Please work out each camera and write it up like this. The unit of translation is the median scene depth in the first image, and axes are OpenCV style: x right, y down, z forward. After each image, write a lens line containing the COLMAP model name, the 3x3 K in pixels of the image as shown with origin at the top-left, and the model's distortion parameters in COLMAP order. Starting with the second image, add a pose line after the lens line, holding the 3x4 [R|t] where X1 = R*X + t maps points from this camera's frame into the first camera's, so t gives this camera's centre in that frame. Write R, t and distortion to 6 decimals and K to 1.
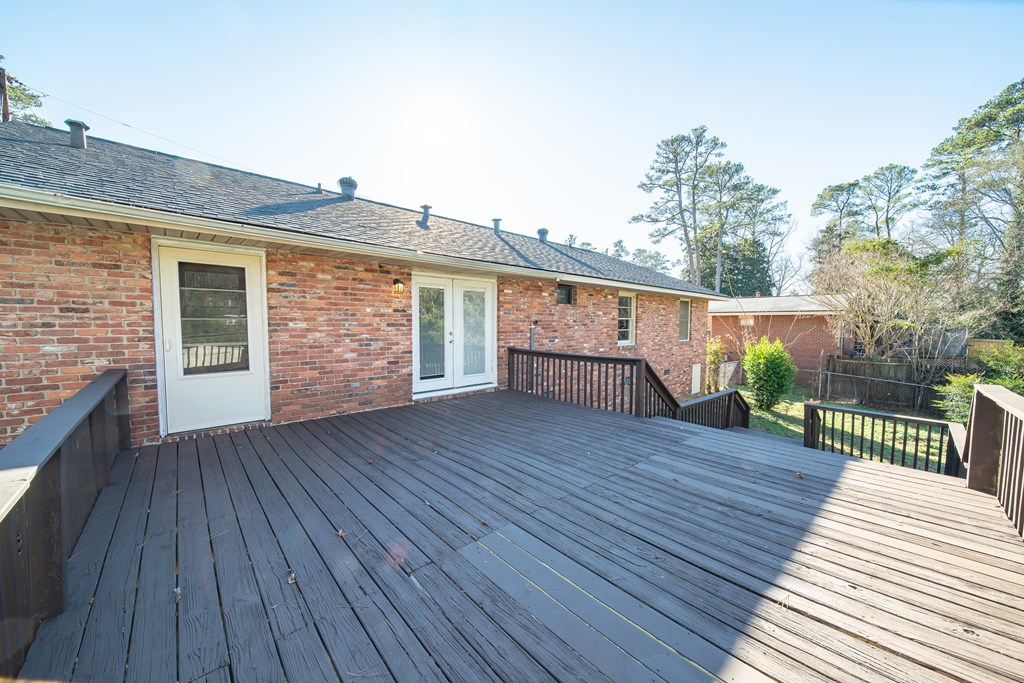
lens RADIAL K [[363.8, 0, 509.1], [0, 363.8, 343.1], [0, 0, 1]] dist [-0.000571, -0.000522]
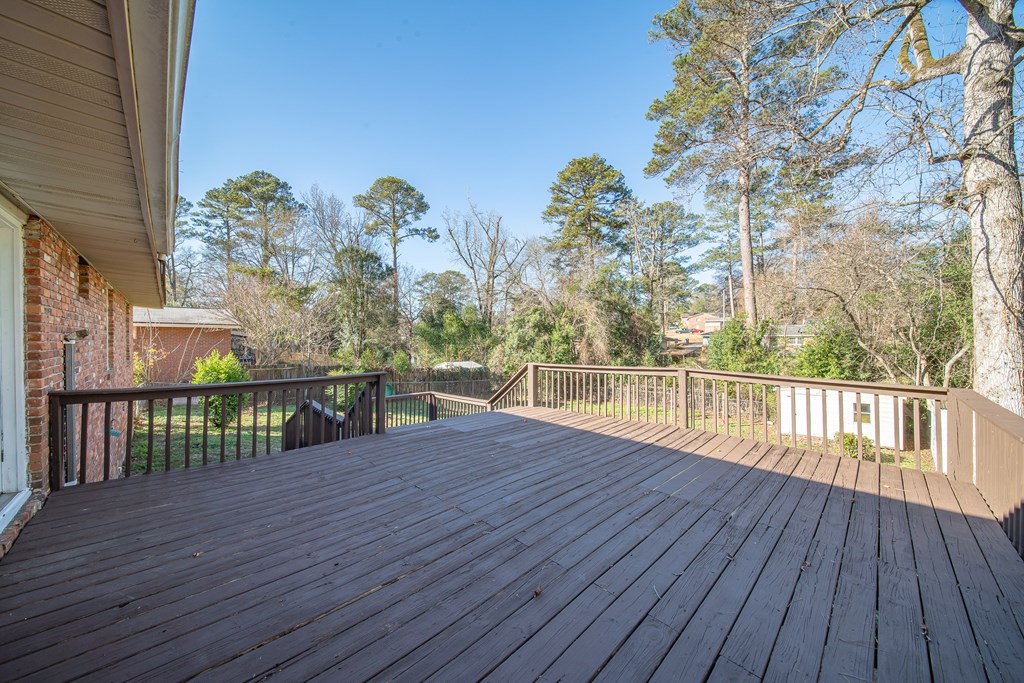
lens RADIAL K [[360.9, 0, 506.3], [0, 360.9, 340.9], [0, 0, 1]] dist [-0.002095, -0.000376]
pose [[-0.024476, -0.008580, 0.999664, -0.802551], [0.052167, 0.998590, 0.009848, -0.043031], [-0.998338, 0.052390, -0.023994, 0.917938]]
